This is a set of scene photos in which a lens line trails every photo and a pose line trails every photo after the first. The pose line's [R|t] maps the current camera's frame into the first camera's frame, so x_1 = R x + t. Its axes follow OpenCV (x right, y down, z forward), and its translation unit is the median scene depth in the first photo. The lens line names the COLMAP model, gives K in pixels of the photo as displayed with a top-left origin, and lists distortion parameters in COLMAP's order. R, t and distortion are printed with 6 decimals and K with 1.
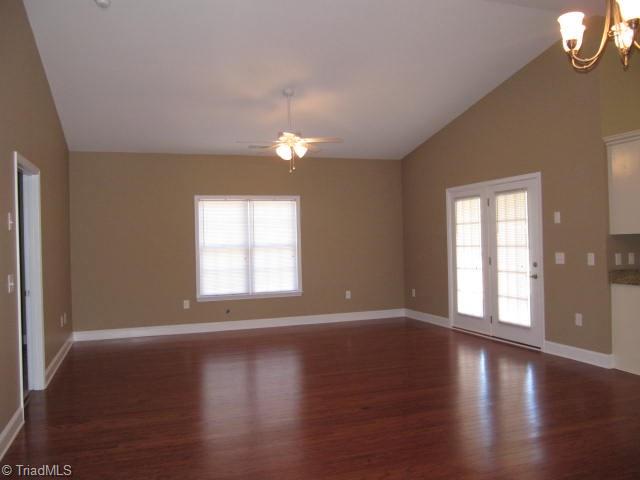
lens RADIAL K [[537.0, 0, 296.3], [0, 537.0, 240.3], [0, 0, 1]] dist [-0.005668, 0.000210]
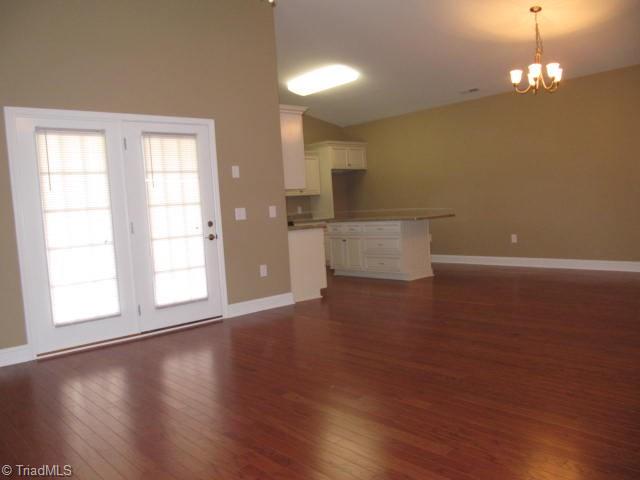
lens RADIAL K [[537.0, 0, 296.3], [0, 537.0, 240.3], [0, 0, 1]] dist [-0.005668, 0.000210]
pose [[-0.364479, -0.012269, 0.931131, -0.419367], [0.068287, 0.996869, 0.039865, 0.045572], [-0.928704, 0.078114, -0.362500, 1.165329]]
